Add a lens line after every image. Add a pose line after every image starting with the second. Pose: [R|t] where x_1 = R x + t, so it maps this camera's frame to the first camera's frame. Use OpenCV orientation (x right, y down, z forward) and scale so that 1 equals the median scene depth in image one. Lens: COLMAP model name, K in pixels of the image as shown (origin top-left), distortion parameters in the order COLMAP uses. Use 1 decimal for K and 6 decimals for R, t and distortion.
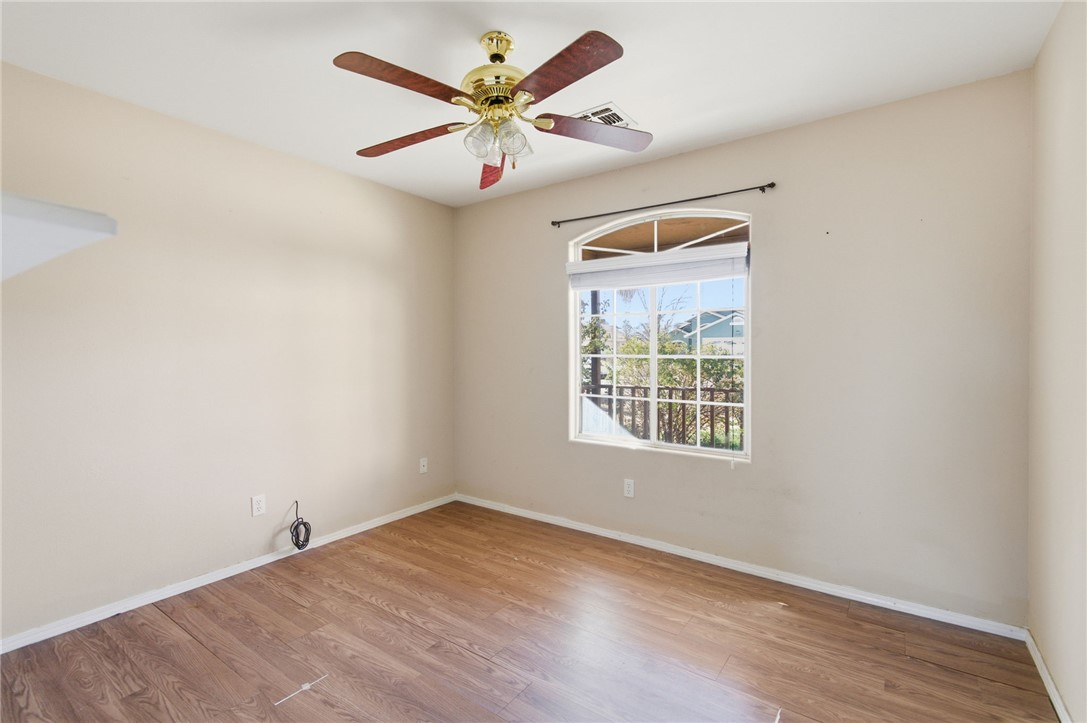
lens RADIAL K [[530.4, 0, 540.1], [0, 530.4, 357.6], [0, 0, 1]] dist [-0.000264, -0.000564]
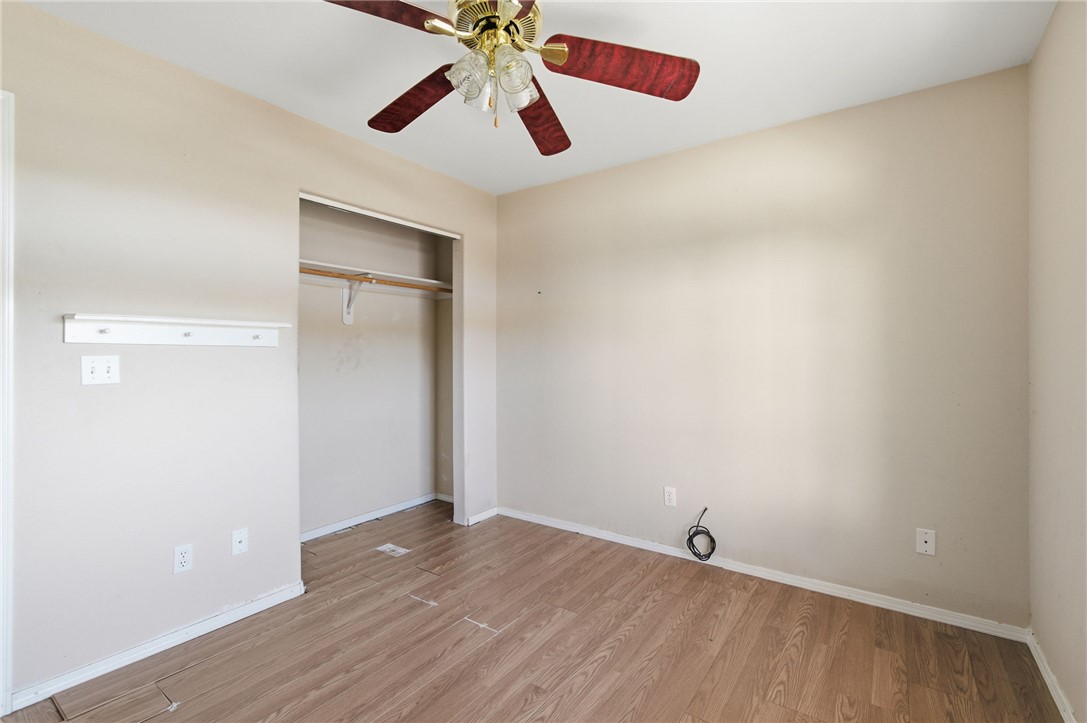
lens RADIAL K [[530.4, 0, 540.1], [0, 530.4, 357.6], [0, 0, 1]] dist [-0.000264, -0.000564]
pose [[-0.043933, 0.016610, -0.998896, 0.512488], [-0.018323, 0.999680, 0.017428, 0.004535], [0.998866, 0.019069, -0.043614, 0.836372]]
